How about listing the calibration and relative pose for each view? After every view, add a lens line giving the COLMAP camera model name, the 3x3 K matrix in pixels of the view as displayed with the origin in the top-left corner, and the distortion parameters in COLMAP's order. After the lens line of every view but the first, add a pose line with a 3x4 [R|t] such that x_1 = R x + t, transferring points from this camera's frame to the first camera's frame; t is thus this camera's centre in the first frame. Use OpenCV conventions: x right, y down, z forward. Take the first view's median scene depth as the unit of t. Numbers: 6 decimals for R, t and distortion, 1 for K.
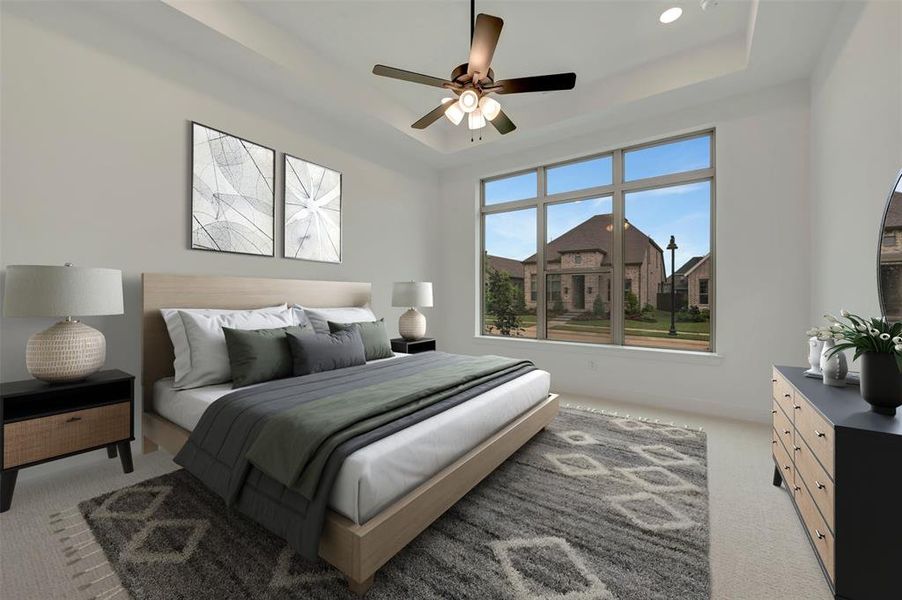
lens RADIAL K [[357.0, 0, 450.6], [0, 357.0, 295.8], [0, 0, 1]] dist [0.002097, -0.001225]
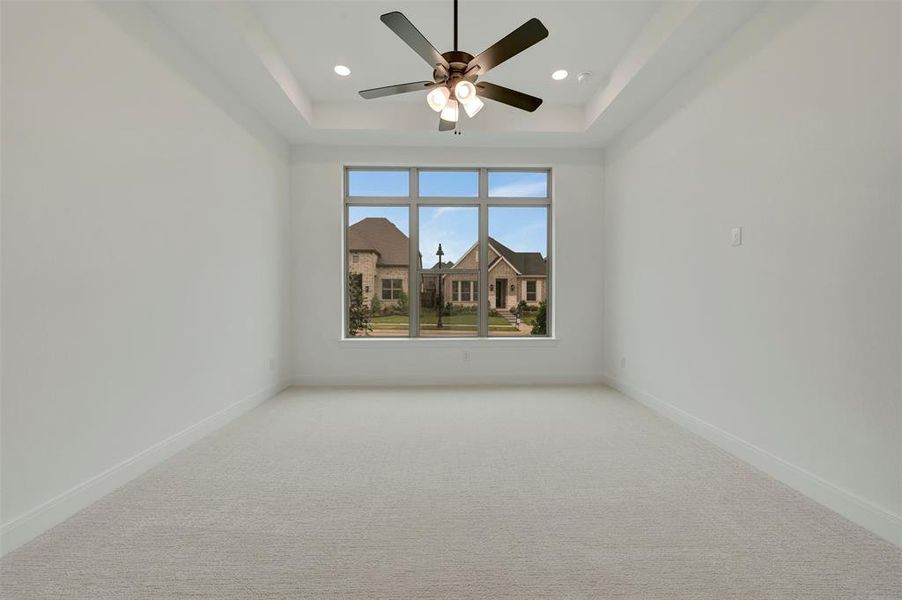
lens RADIAL K [[357.0, 0, 450.9], [0, 357.0, 299.4], [0, 0, 1]] dist [0.002097, -0.001225]
pose [[0.794175, -0.010352, 0.607601, -0.254646], [0.001843, 0.999891, 0.014627, -0.001302], [-0.607686, -0.010497, 0.794108, 0.115086]]
